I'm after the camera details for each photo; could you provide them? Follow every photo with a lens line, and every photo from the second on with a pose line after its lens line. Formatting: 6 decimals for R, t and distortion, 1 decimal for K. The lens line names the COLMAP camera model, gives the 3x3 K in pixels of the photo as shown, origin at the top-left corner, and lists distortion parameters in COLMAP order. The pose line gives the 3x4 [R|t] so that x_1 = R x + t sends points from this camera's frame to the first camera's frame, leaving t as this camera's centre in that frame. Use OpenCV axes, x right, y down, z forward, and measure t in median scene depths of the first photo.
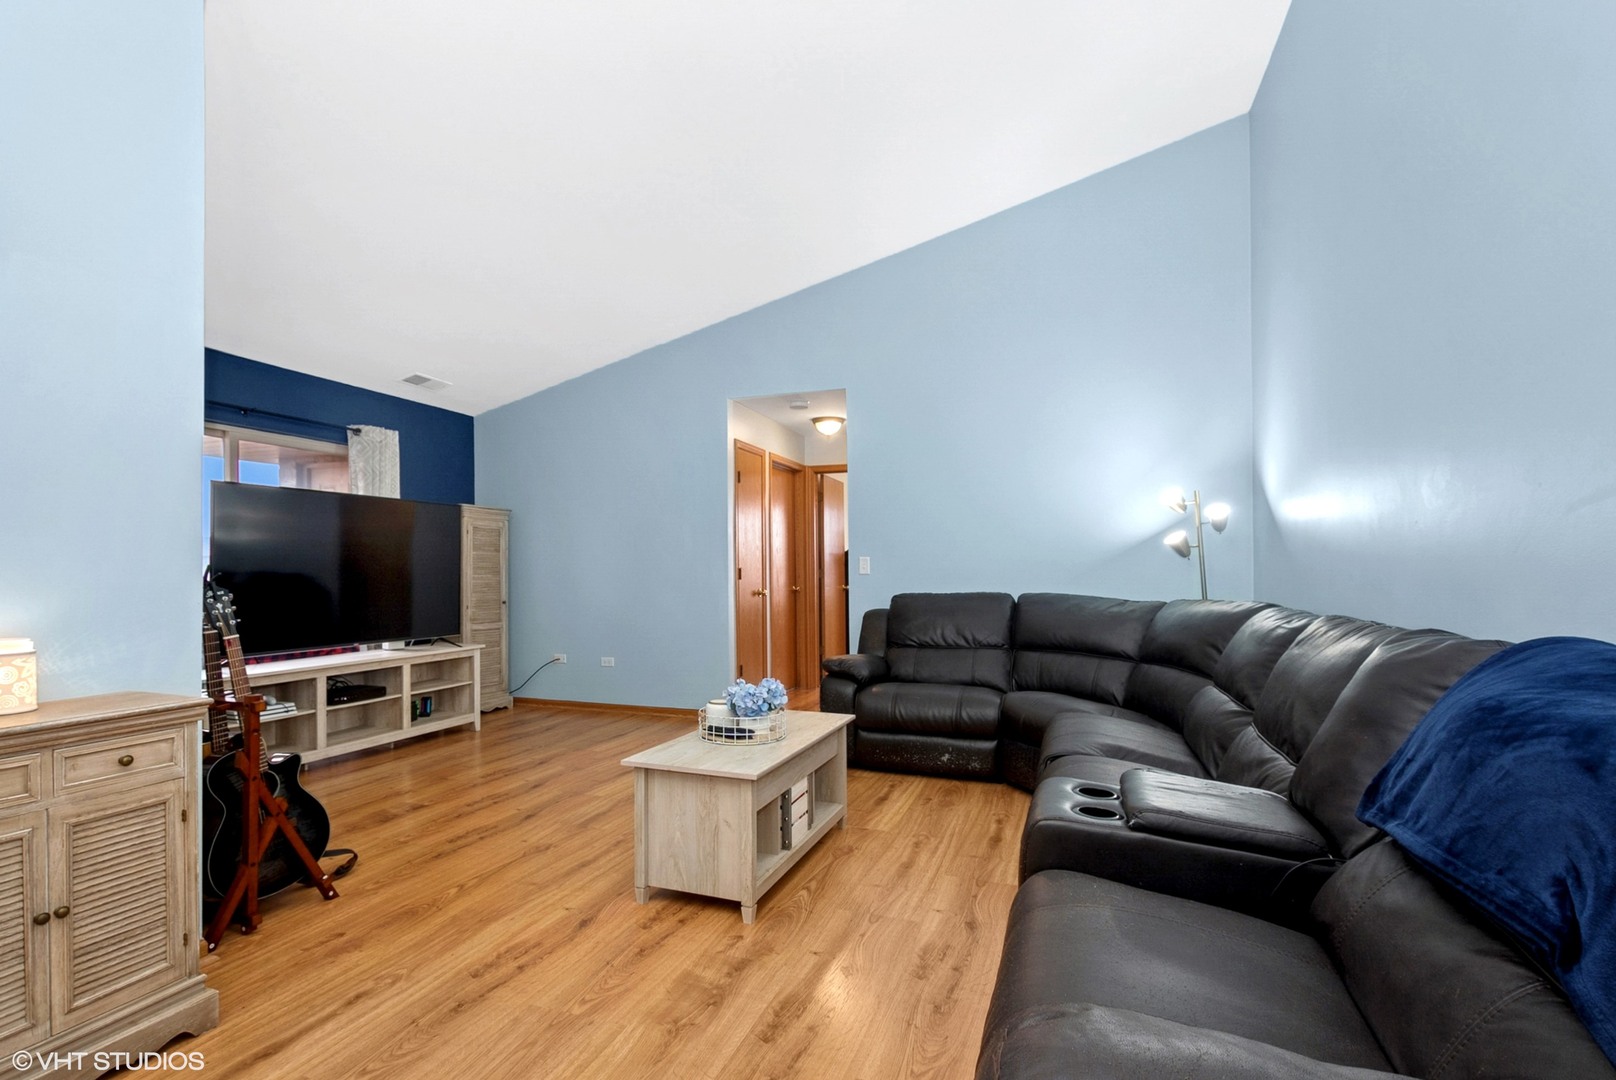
lens RADIAL K [[743.5, 0, 812.8], [0, 743.5, 554.2], [0, 0, 1]] dist [0.003272, -0.000669]
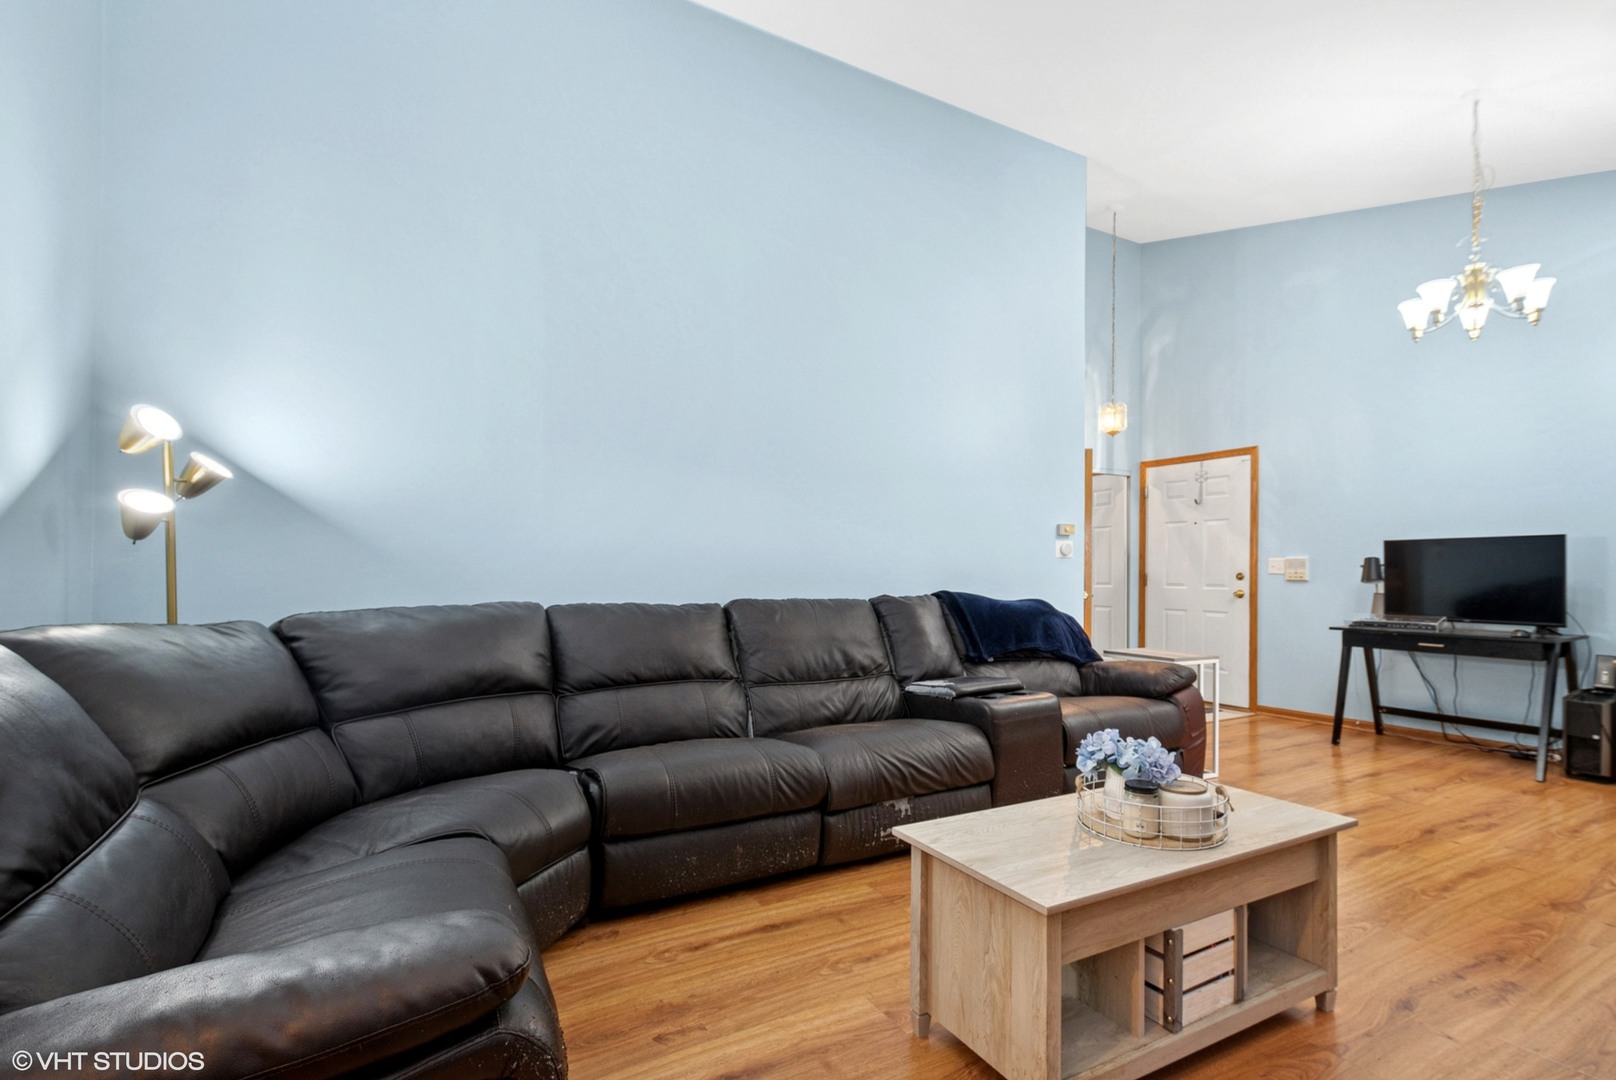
lens RADIAL K [[743.5, 0, 812.8], [0, 743.5, 554.2], [0, 0, 1]] dist [0.003272, -0.000669]
pose [[-0.740721, 0.009137, 0.671751, -0.295200], [-0.020210, 0.999152, -0.035876, 0.039345], [-0.671509, -0.040150, -0.739908, 1.593940]]
